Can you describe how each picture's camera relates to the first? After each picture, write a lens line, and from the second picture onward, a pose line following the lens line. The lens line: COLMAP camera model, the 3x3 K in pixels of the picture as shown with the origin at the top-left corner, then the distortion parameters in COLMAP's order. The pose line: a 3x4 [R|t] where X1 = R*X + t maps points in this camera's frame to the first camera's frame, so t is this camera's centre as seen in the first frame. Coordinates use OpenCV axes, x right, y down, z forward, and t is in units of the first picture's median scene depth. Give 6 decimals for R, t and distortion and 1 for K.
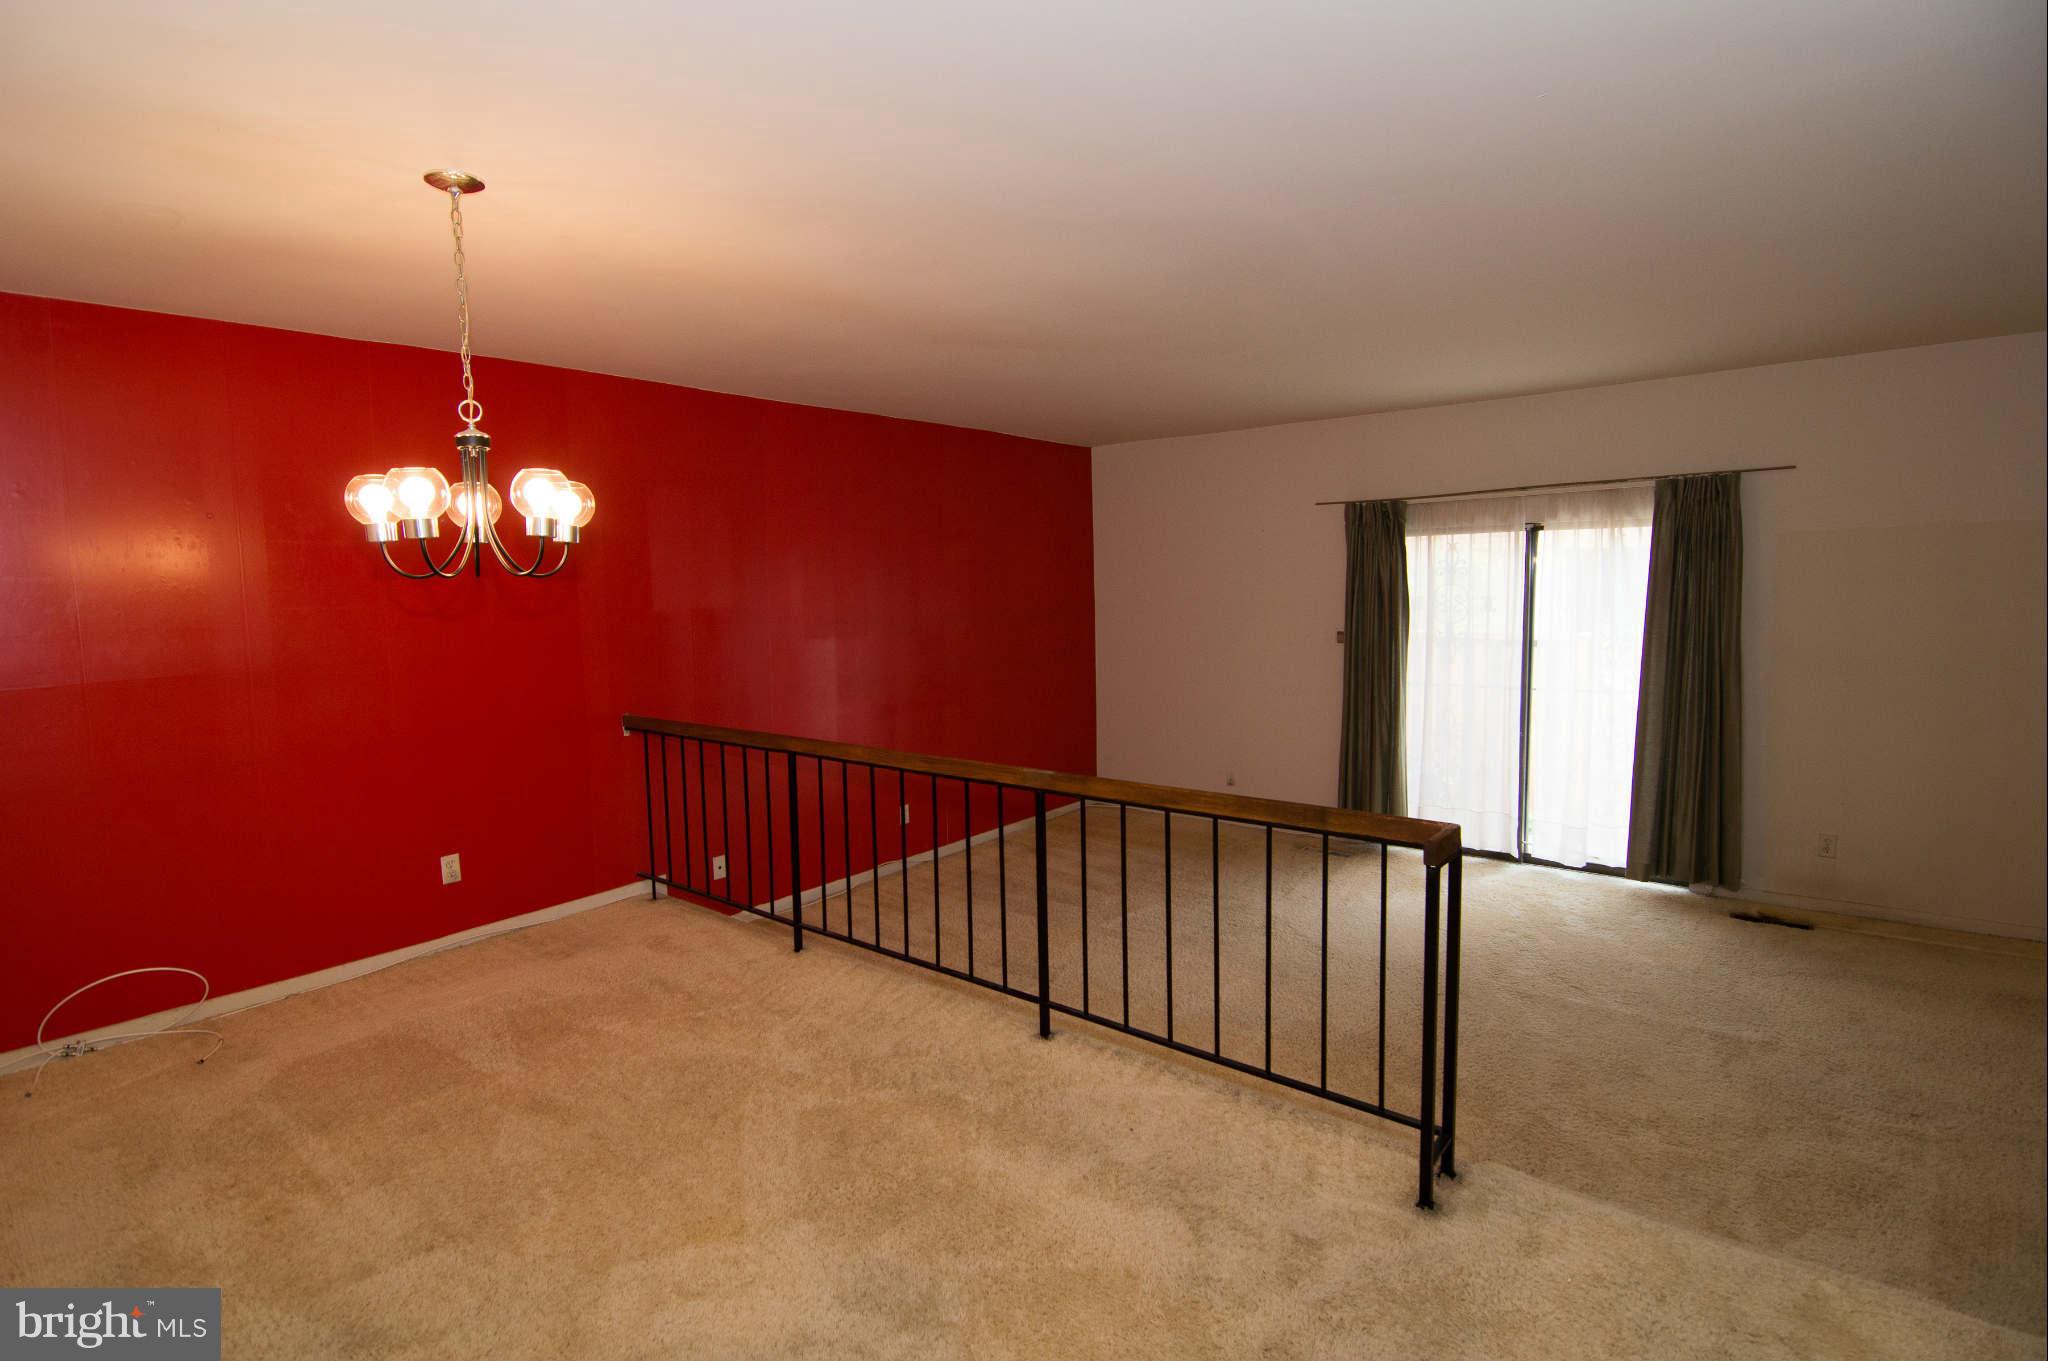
lens RADIAL K [[992.5, 0, 1019.4], [0, 992.5, 671.1], [0, 0, 1]] dist [0.002428, -0.015918]
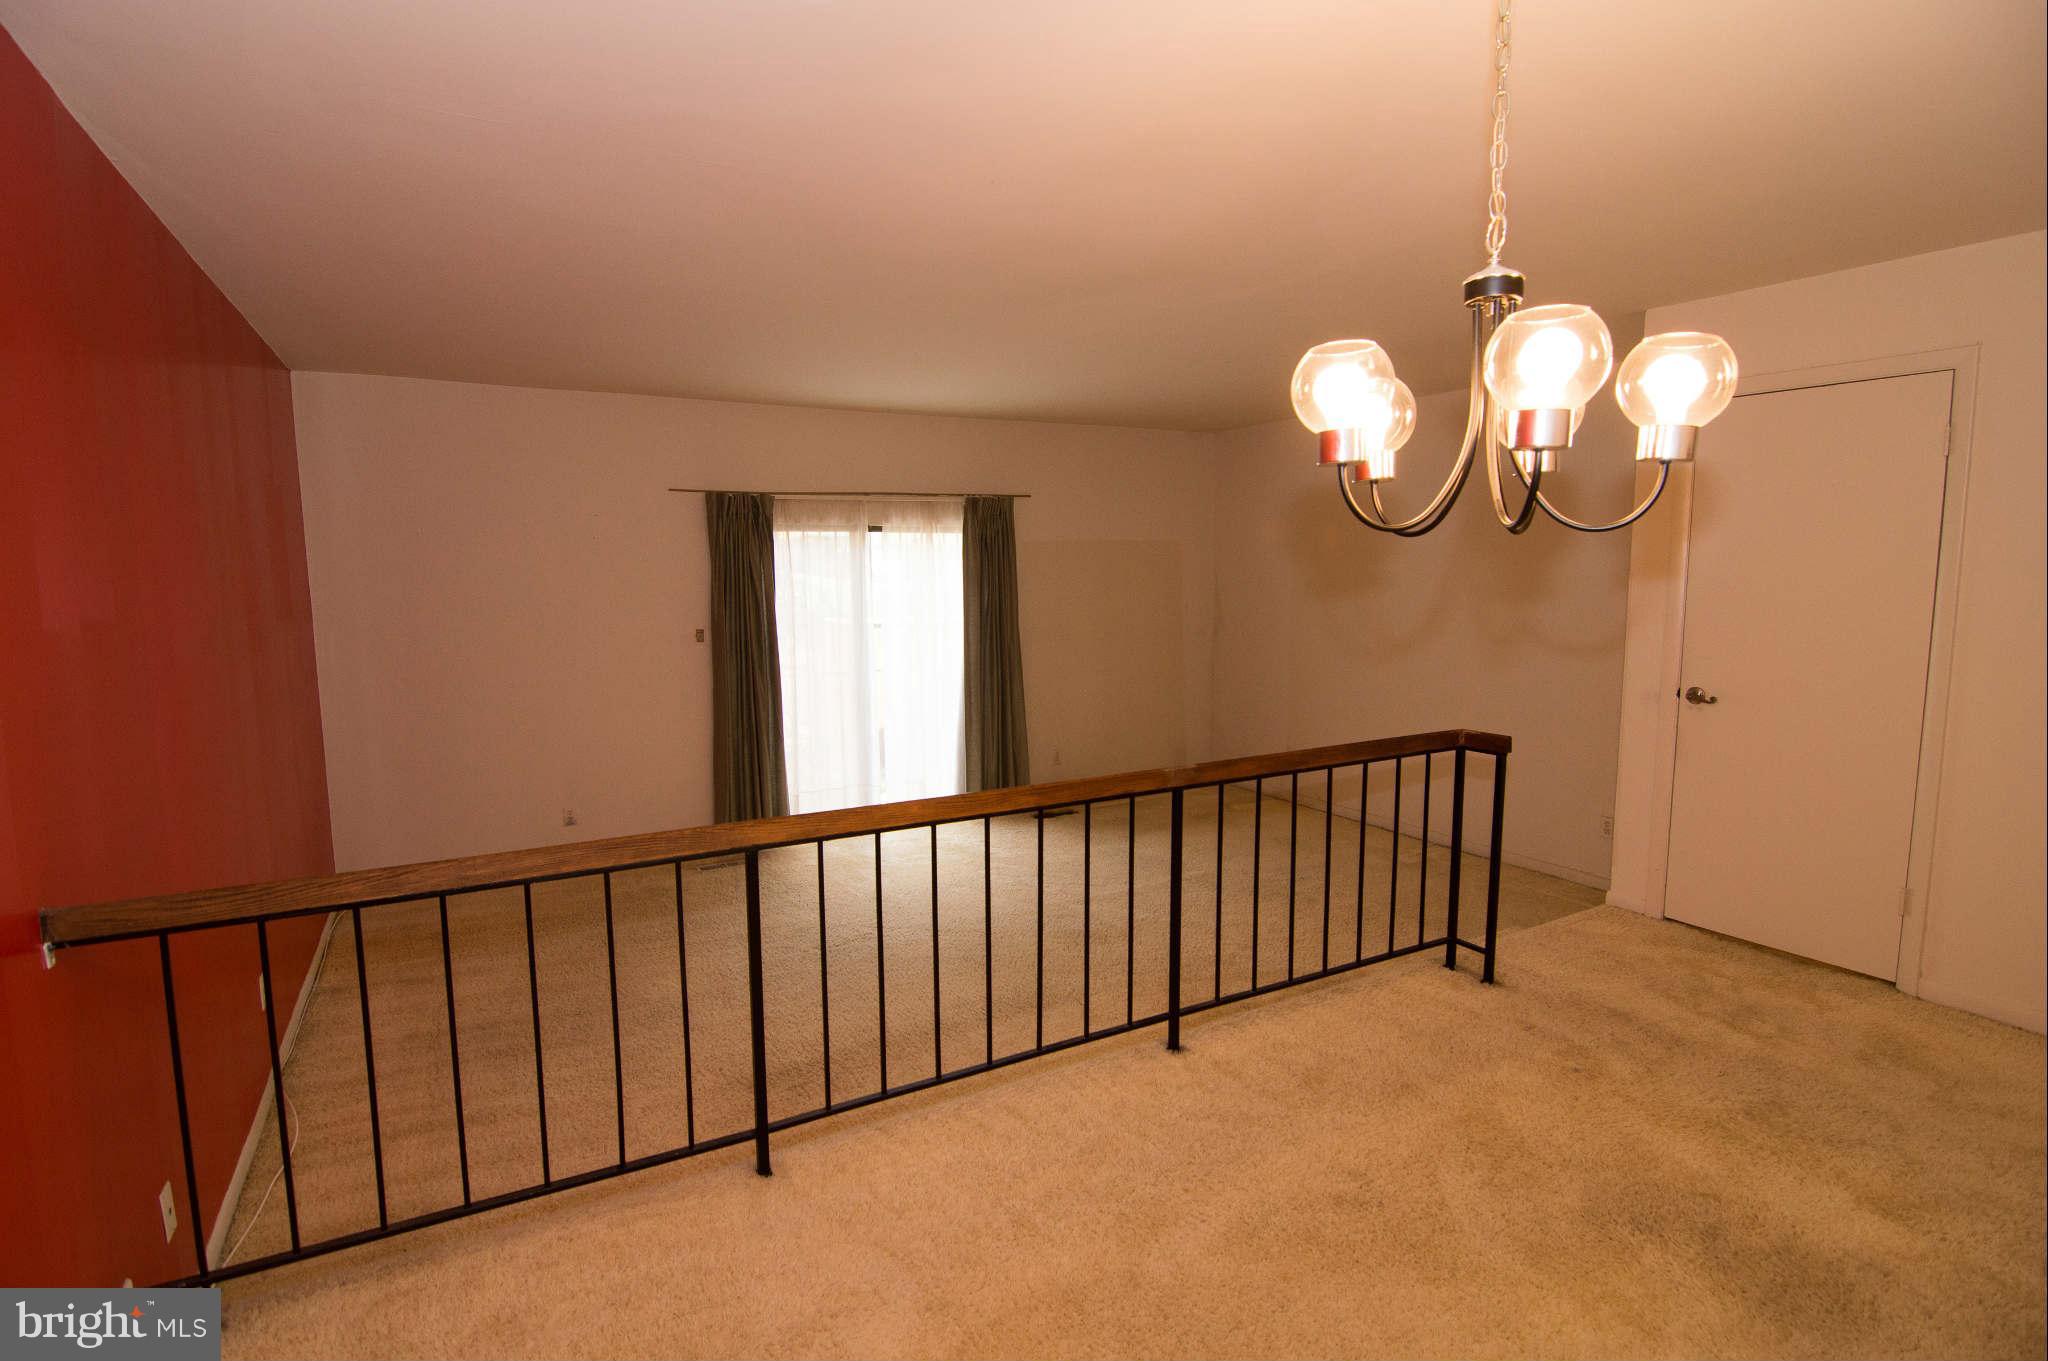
lens RADIAL K [[1023.8, 0, 1024.0], [0, 1023.8, 680.5], [0, 0, 1]] dist [0.000926, -0.000044]
pose [[0.360797, -0.084189, 0.928837, -0.531322], [0.090816, 0.994356, 0.054851, -0.024698], [-0.928212, 0.064563, 0.366406, 0.455133]]
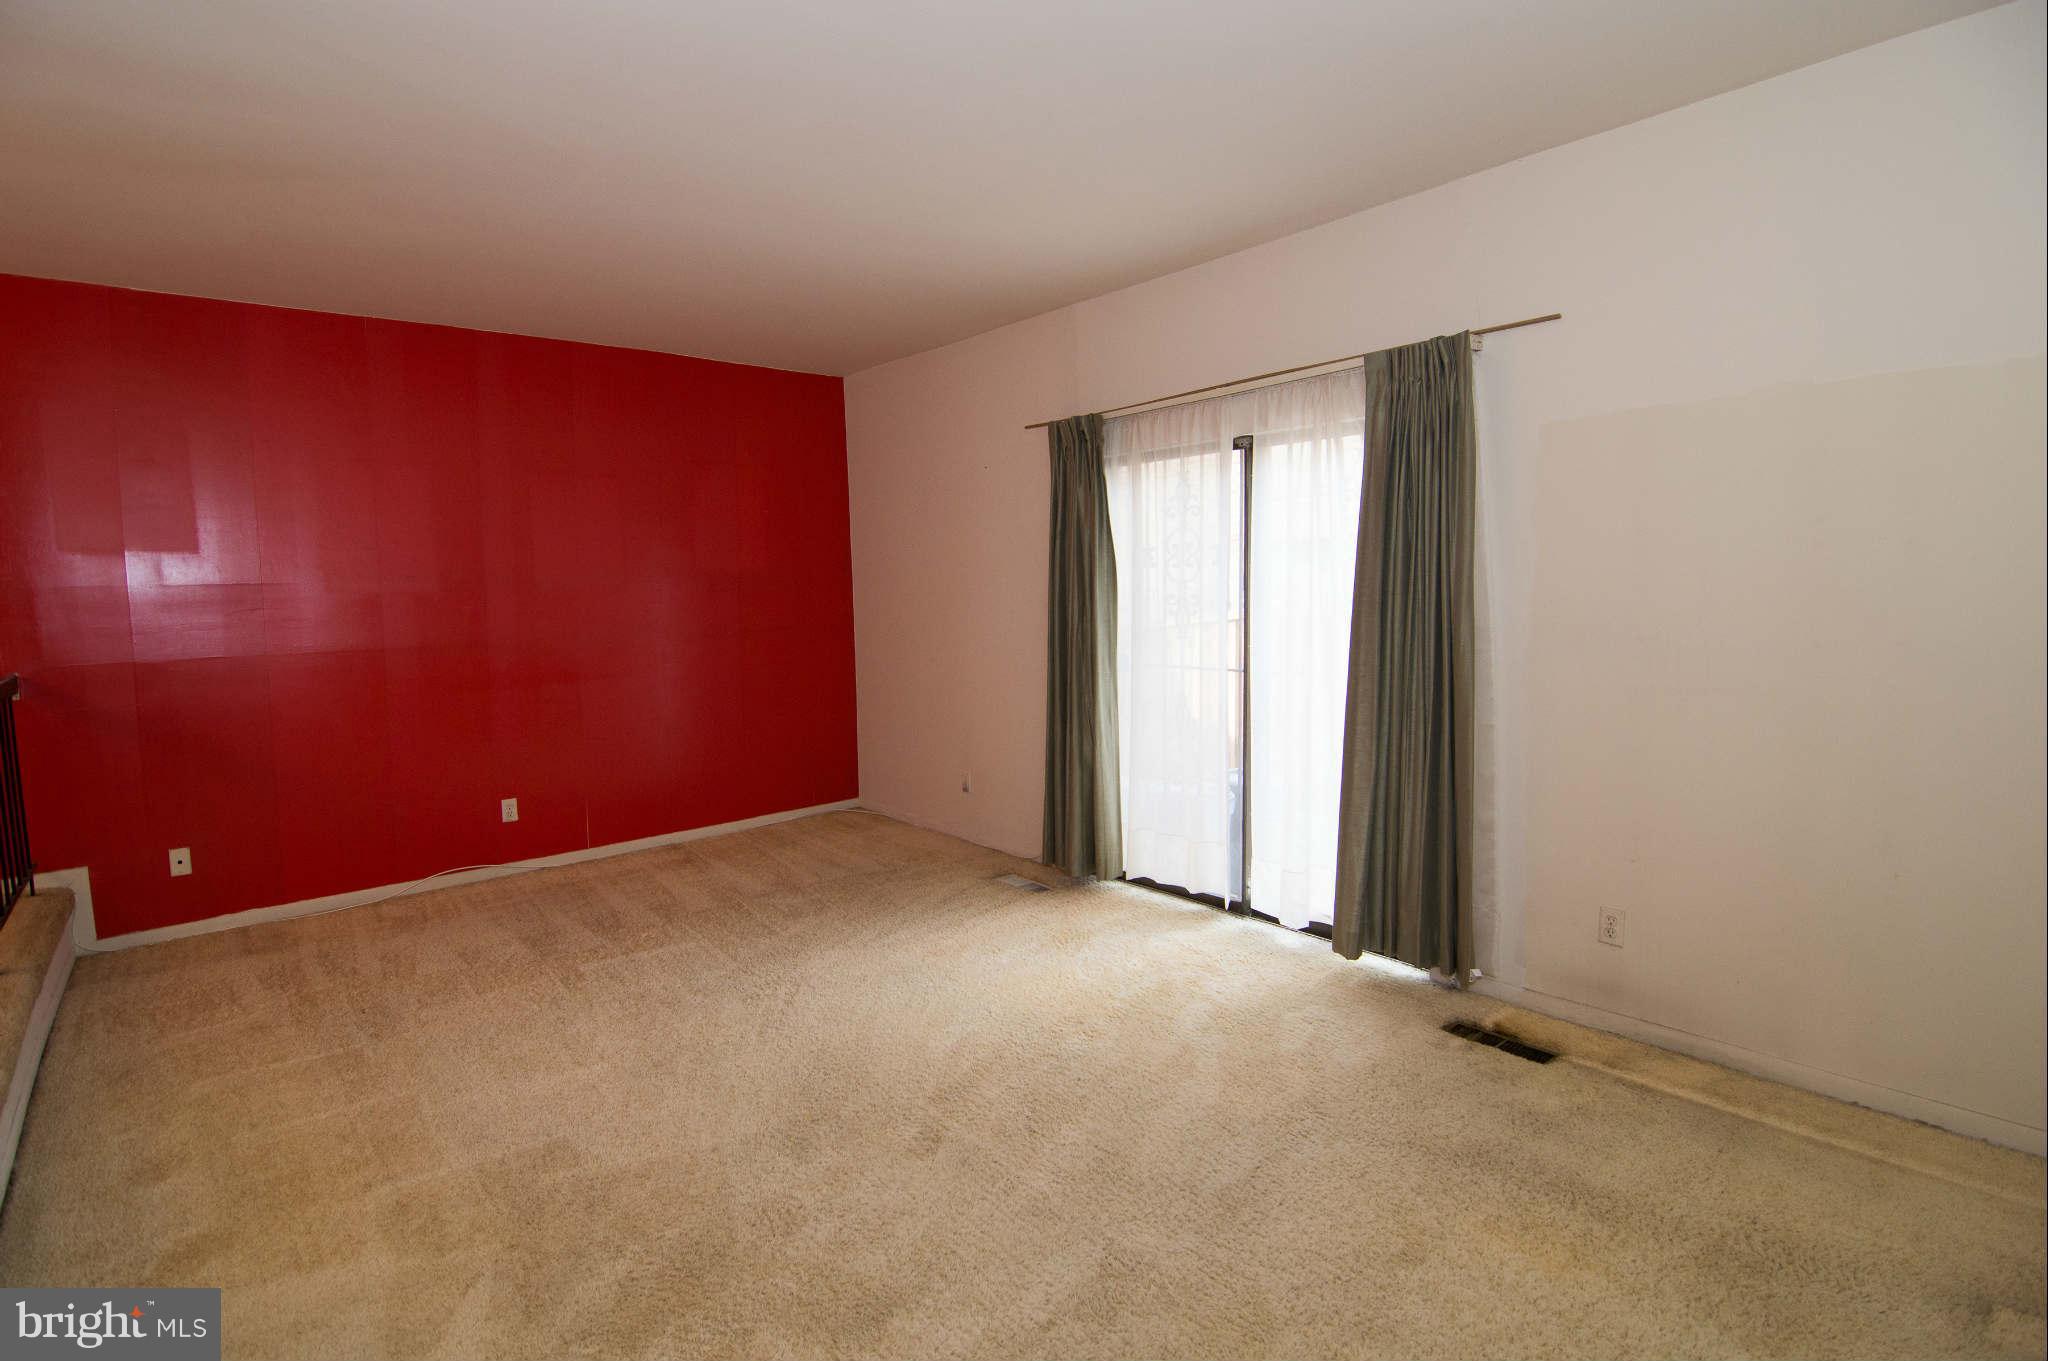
lens RADIAL K [[992.5, 0, 1019.4], [0, 992.5, 671.1], [0, 0, 1]] dist [0.002428, -0.015918]
pose [[0.984524, 0.020085, -0.174092, 0.512838], [-0.019628, 0.999798, 0.004348, 0.018697], [0.174145, -0.000864, 0.984720, 0.293429]]
